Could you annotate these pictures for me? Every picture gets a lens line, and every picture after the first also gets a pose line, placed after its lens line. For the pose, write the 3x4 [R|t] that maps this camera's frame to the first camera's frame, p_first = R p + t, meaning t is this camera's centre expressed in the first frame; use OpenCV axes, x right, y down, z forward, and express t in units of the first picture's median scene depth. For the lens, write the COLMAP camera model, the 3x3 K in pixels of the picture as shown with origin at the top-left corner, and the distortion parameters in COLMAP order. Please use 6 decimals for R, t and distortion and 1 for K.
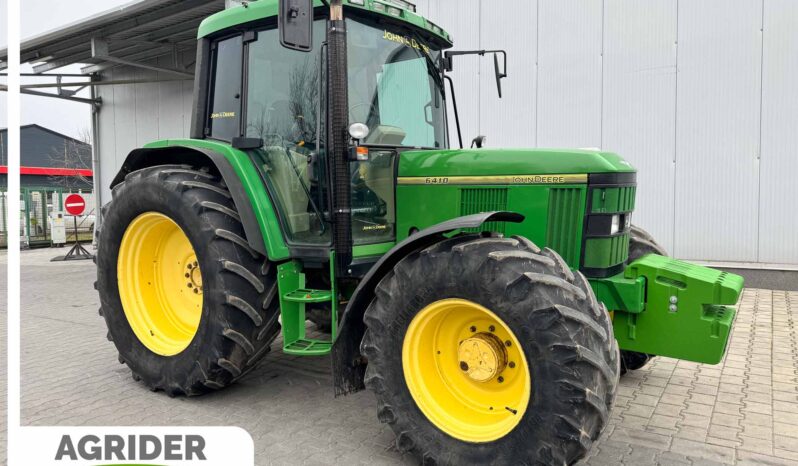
lens RADIAL K [[550.6, 0, 389.4], [0, 550.6, 229.8], [0, 0, 1]] dist [0.102501, -0.001247]
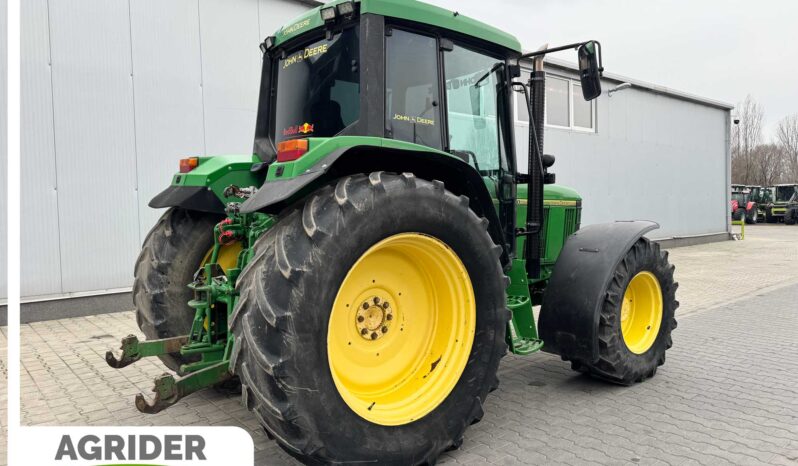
lens RADIAL K [[550.6, 0, 389.4], [0, 550.6, 229.8], [0, 0, 1]] dist [0.102501, -0.001247]
pose [[0.278057, -0.020687, 0.960342, -1.475067], [0.069908, 0.997553, 0.001247, -0.049454], [-0.958017, 0.066789, 0.278822, 1.048857]]
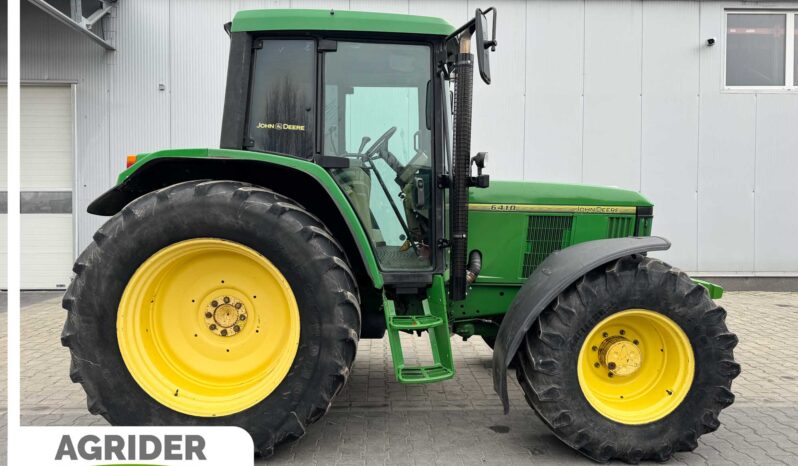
lens RADIAL K [[559.5, 0, 399.0], [0, 559.5, 233.0], [0, 0, 1]] dist [0.071478, -0.054104]
pose [[0.816184, -0.004496, 0.577775, -0.852483], [0.019108, 0.999633, -0.019214, -0.023570], [-0.577476, 0.026722, 0.815970, 0.232784]]
